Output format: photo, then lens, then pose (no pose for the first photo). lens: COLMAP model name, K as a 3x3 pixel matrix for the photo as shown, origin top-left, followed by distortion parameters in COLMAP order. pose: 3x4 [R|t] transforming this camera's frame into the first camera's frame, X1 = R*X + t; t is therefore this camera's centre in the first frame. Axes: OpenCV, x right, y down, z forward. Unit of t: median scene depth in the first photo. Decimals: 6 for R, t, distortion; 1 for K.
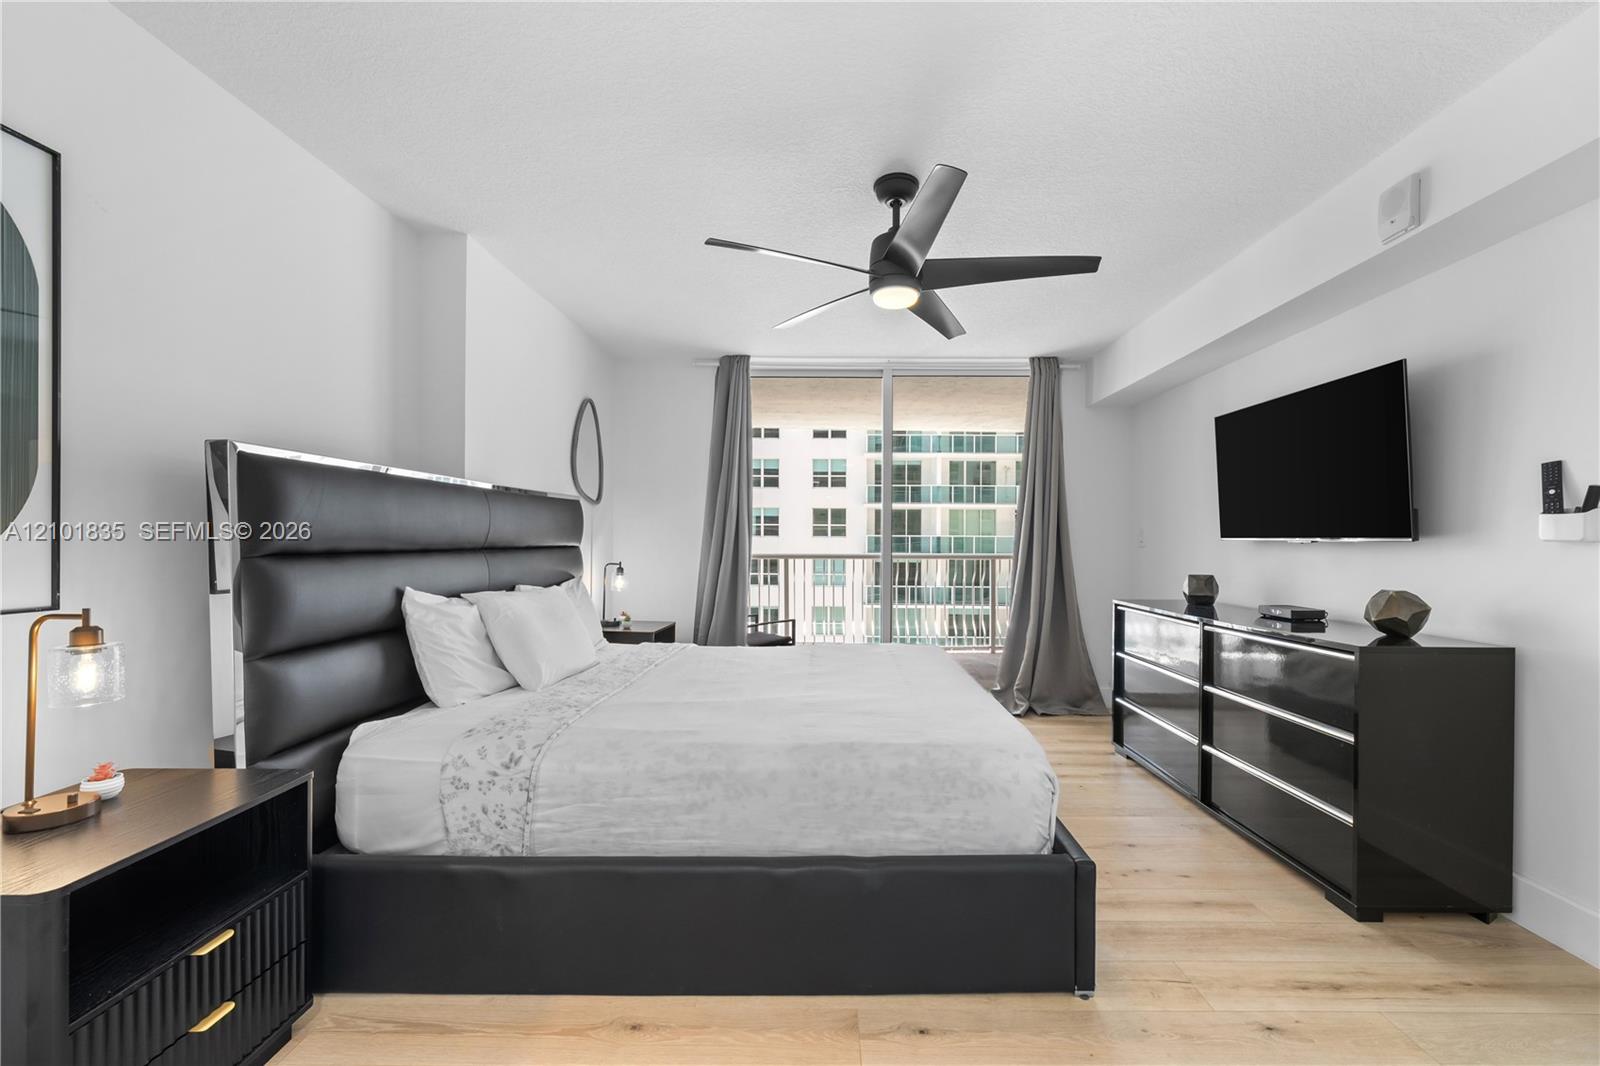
lens RADIAL K [[661.2, 0, 802.4], [0, 661.2, 536.7], [0, 0, 1]] dist [0.000453, -0.000092]
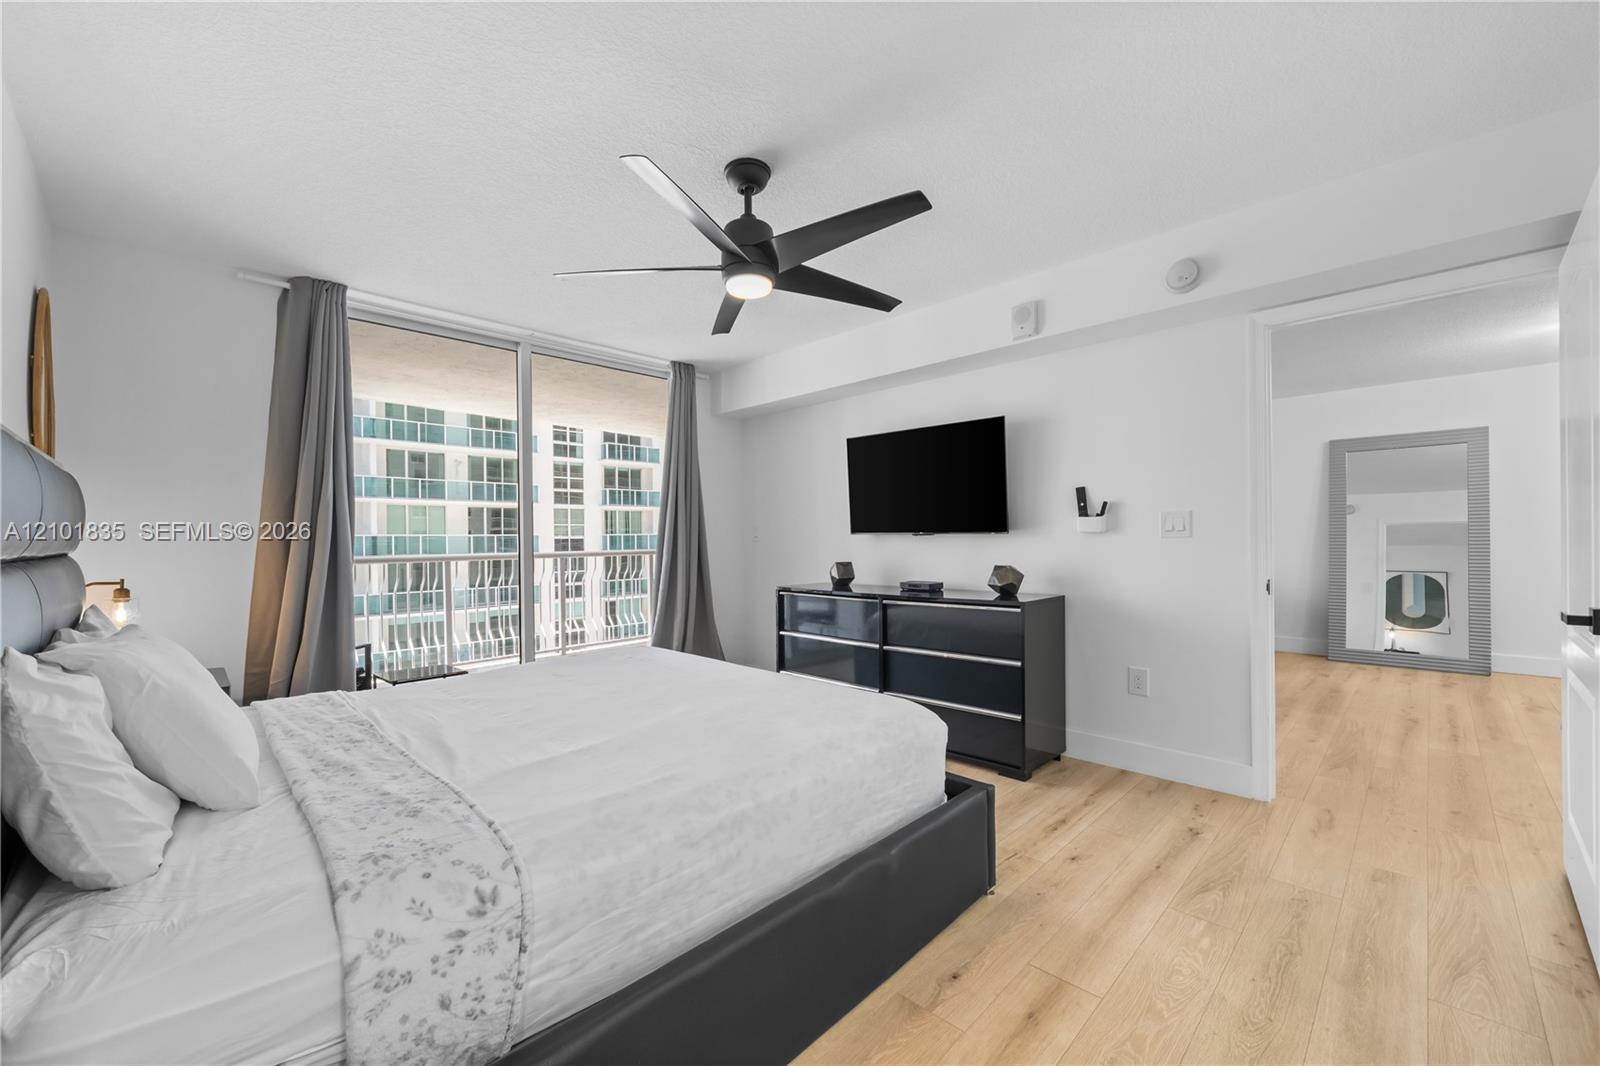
lens RADIAL K [[654.4, 0, 799.1], [0, 654.4, 535.8], [0, 0, 1]] dist [-0.001950, -0.000240]
pose [[0.684848, -0.008145, 0.728640, -0.598336], [0.007498, 0.999963, 0.004130, 0.002763], [-0.728647, 0.002635, 0.684884, 0.333112]]
